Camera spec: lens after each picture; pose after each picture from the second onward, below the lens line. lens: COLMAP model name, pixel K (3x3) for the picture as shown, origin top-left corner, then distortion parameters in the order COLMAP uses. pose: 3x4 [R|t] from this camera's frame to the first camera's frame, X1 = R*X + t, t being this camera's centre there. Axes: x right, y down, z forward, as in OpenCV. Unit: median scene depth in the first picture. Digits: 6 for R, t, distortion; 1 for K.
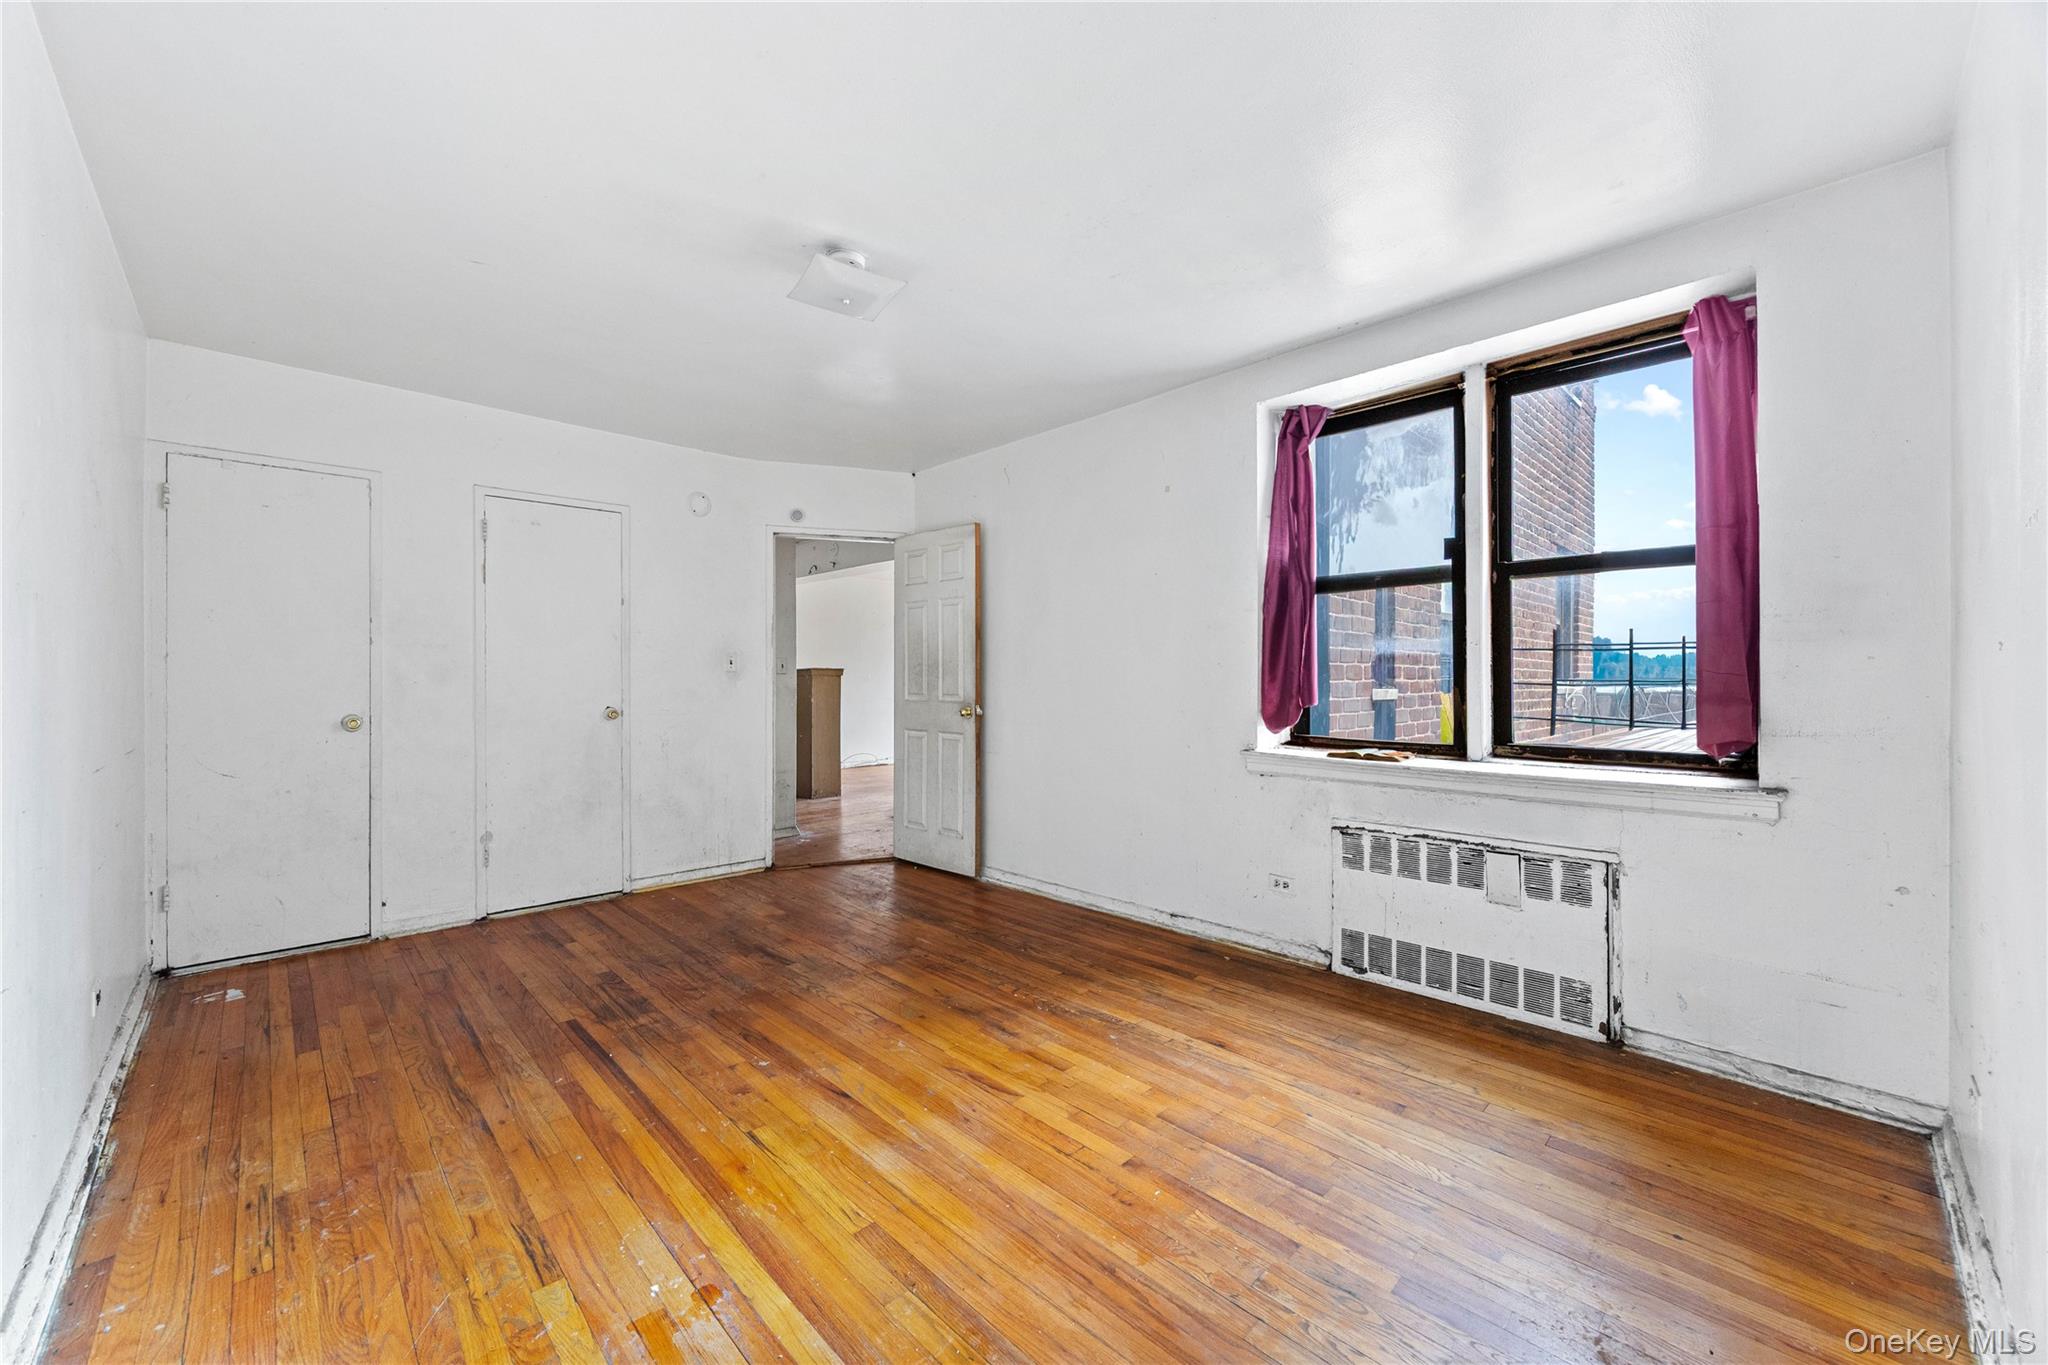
lens RADIAL K [[798.6, 0, 1030.4], [0, 798.6, 679.5], [0, 0, 1]] dist [0.001492, -0.001145]
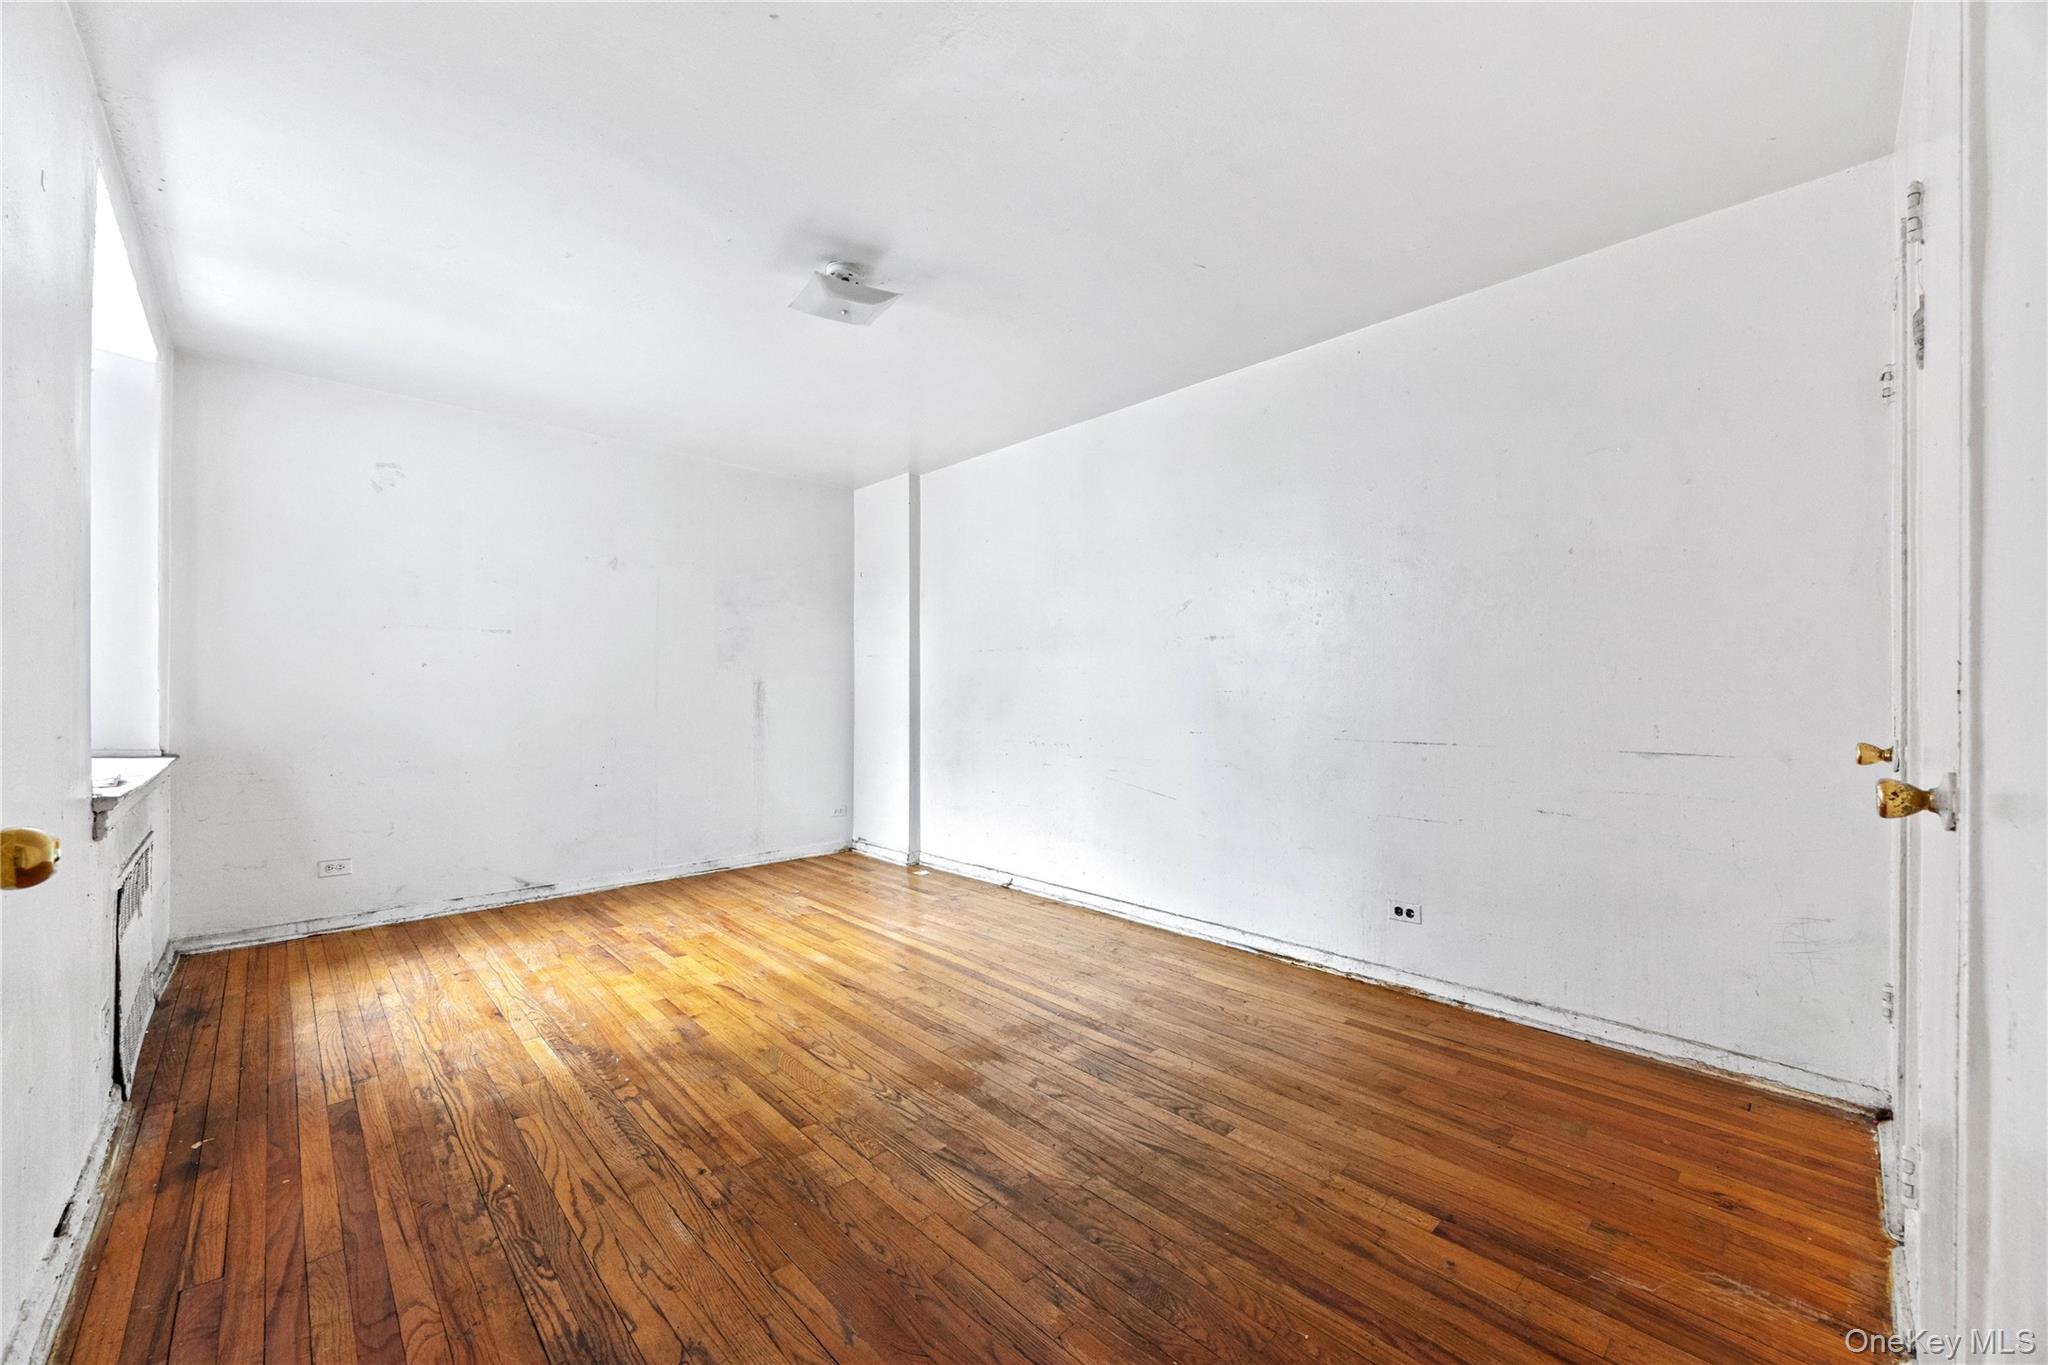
lens RADIAL K [[798.6, 0, 1018.0], [0, 798.6, 684.3], [0, 0, 1]] dist [0.001492, -0.001145]
pose [[-0.999975, 0.001304, 0.006979, -0.458717], [0.001267, 0.999984, -0.005436, 0.019543], [-0.006986, -0.005427, -0.999961, 2.020097]]
